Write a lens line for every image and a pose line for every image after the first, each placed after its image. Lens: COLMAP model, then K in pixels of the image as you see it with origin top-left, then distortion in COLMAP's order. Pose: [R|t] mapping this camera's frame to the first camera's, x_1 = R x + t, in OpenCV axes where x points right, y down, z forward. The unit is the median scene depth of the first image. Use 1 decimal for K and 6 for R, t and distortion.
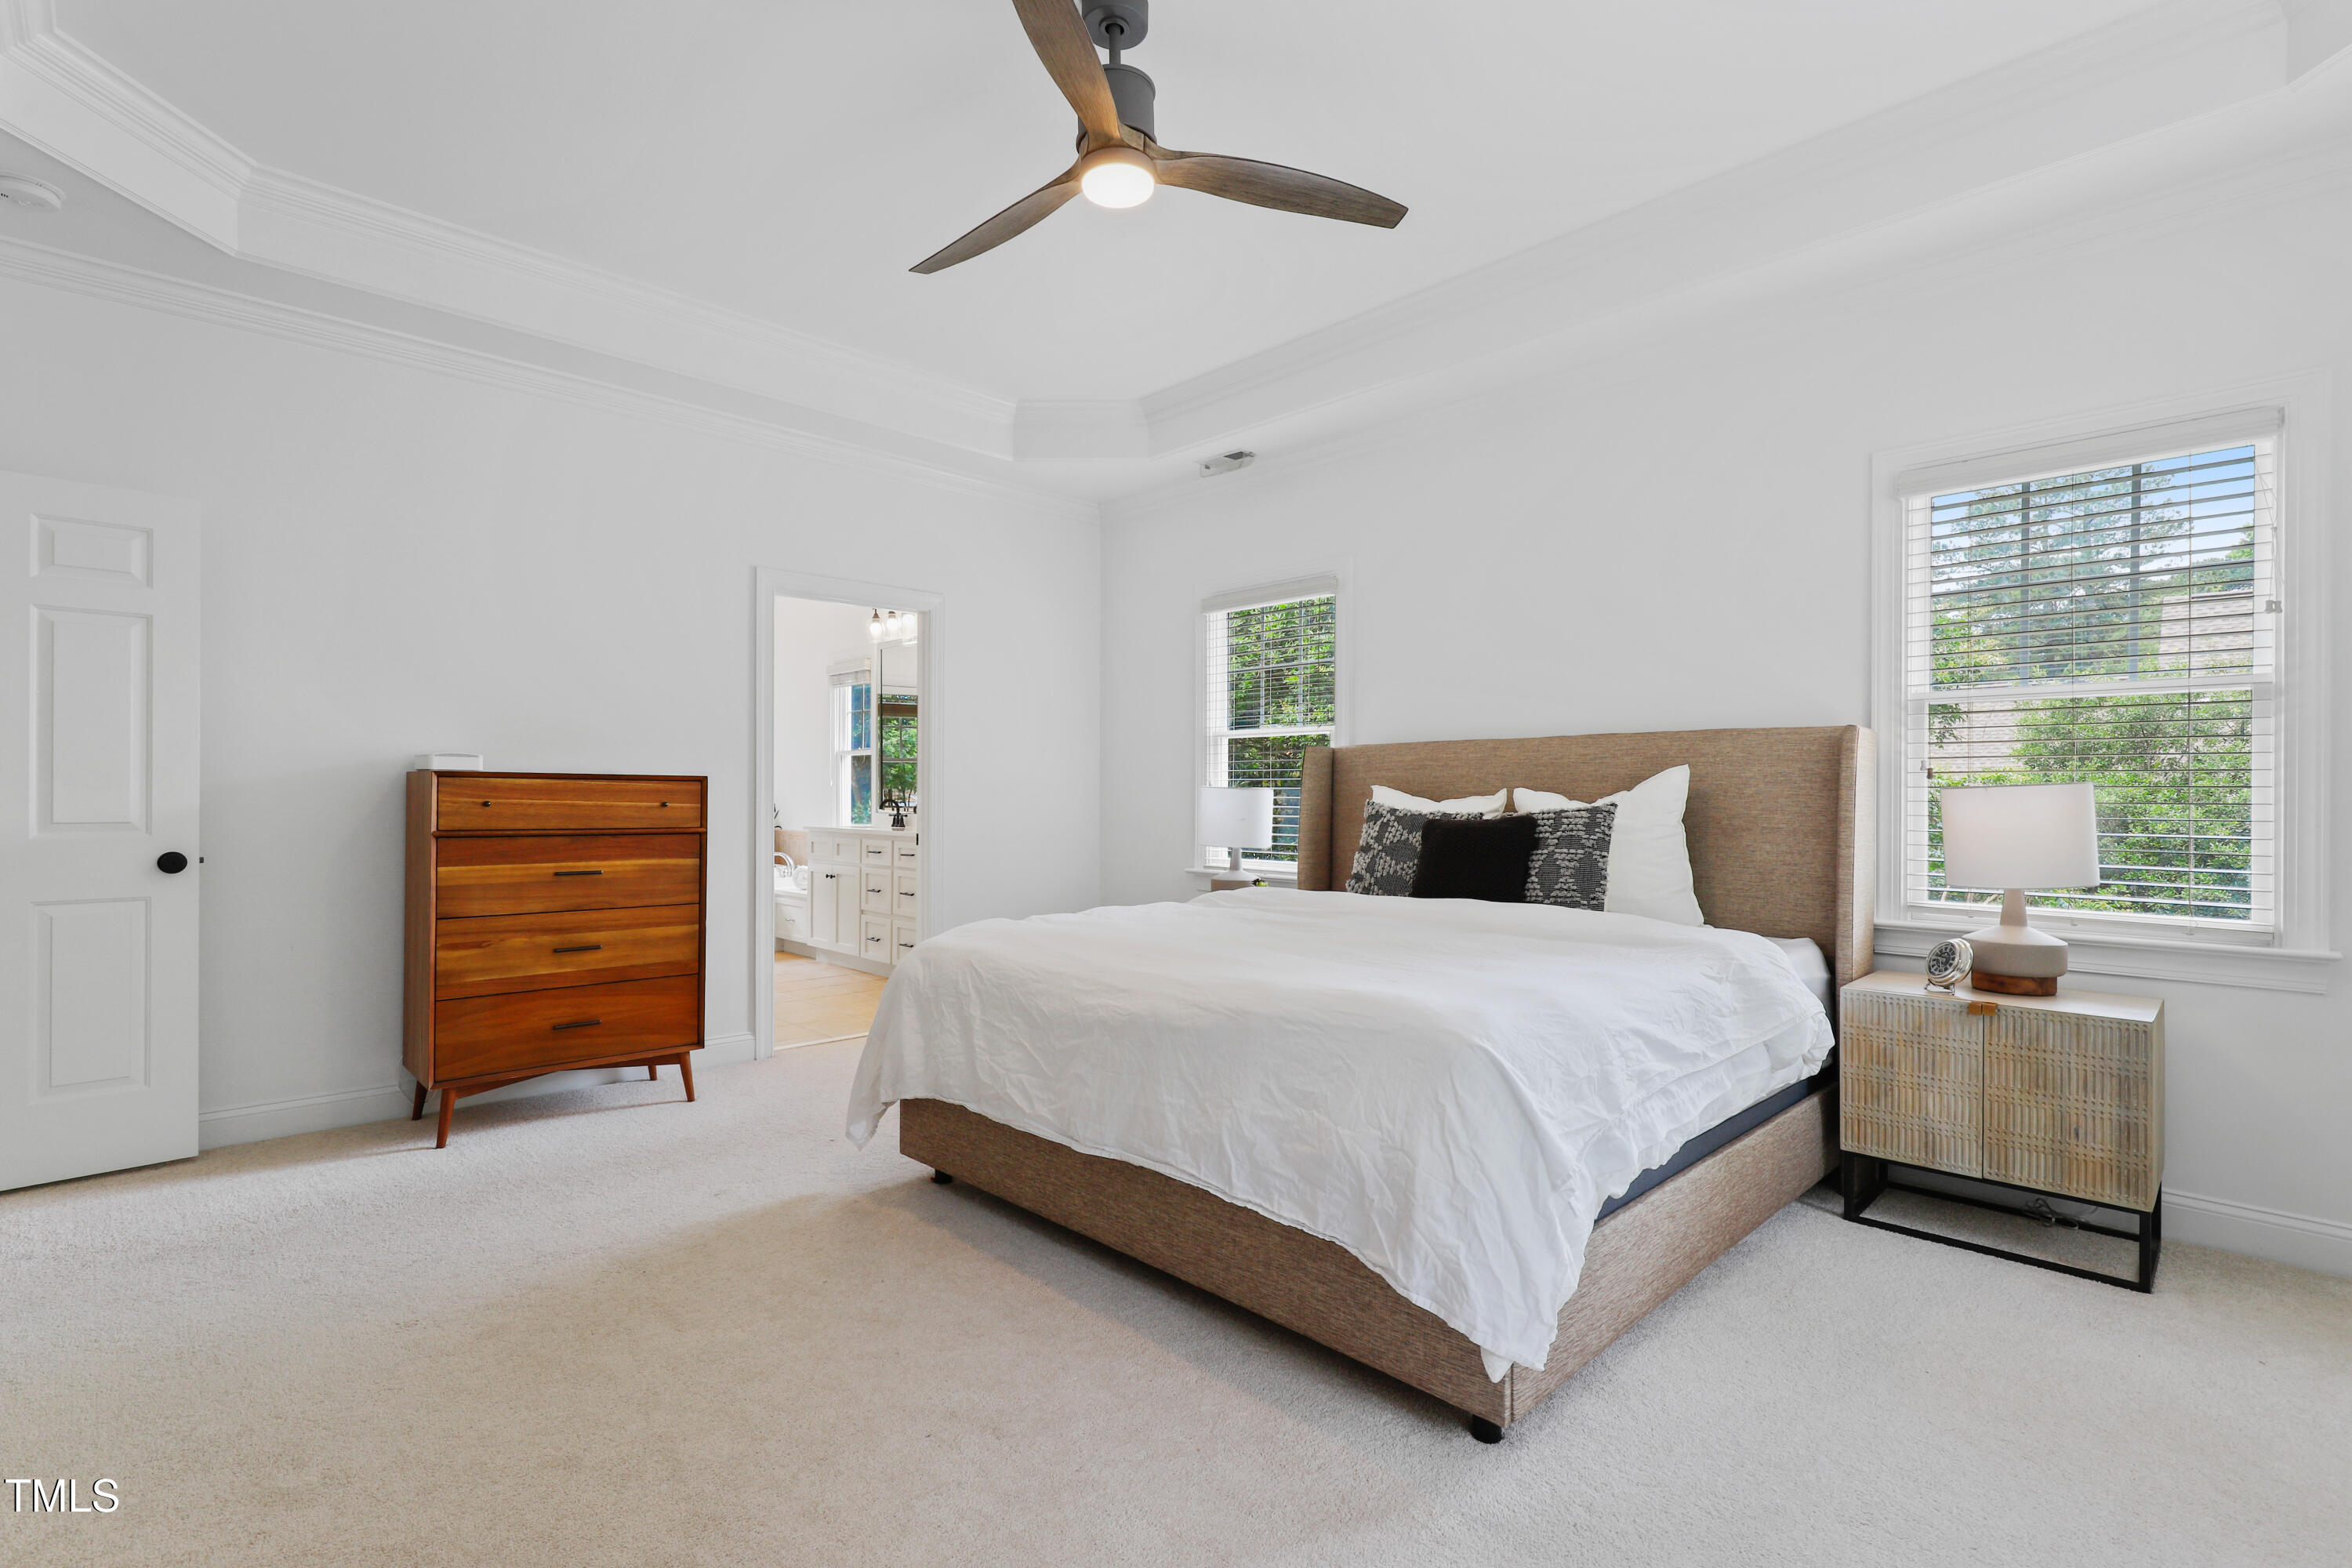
lens RADIAL K [[1069.8, 0, 1197.6], [0, 1069.8, 796.1], [0, 0, 1]] dist [0.003572, -0.000491]
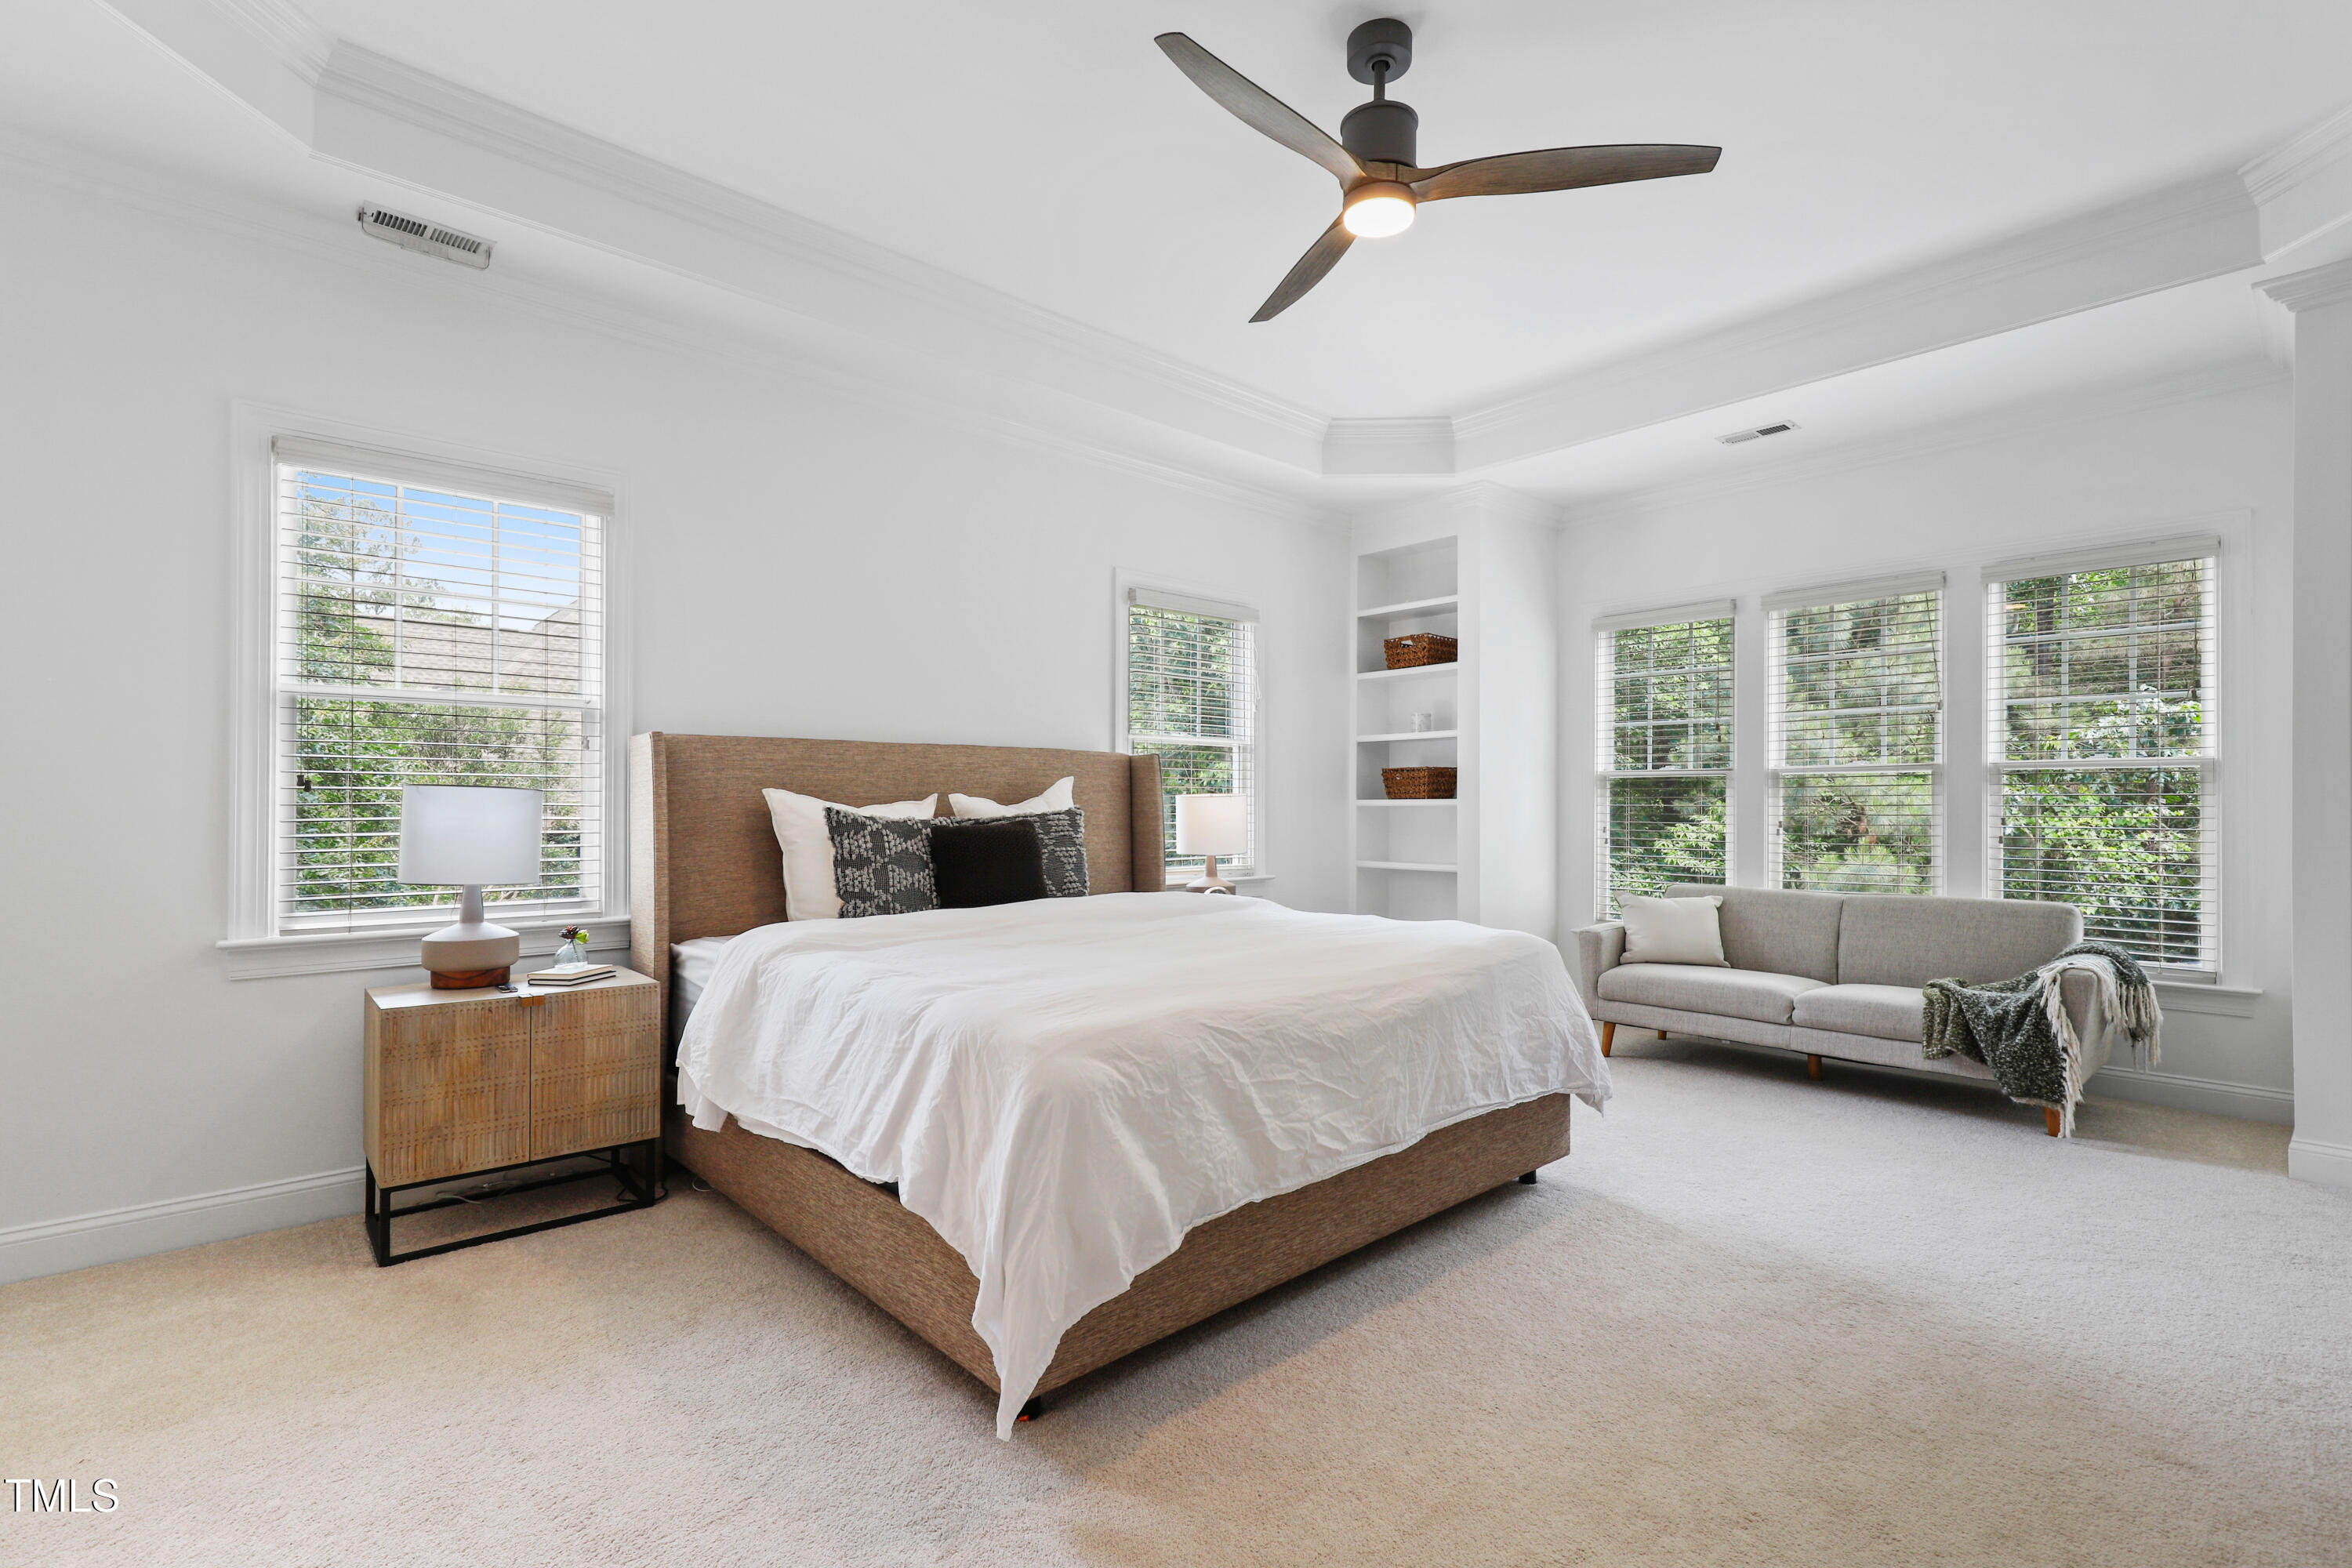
lens RADIAL K [[1069.8, 0, 1196.8], [0, 1069.8, 788.2], [0, 0, 1]] dist [0.003572, -0.000491]
pose [[0.041802, 0.010441, 0.999071, -0.956746], [-0.002796, 0.999943, -0.010333, -0.003438], [-0.999122, -0.002362, 0.041828, 0.962052]]
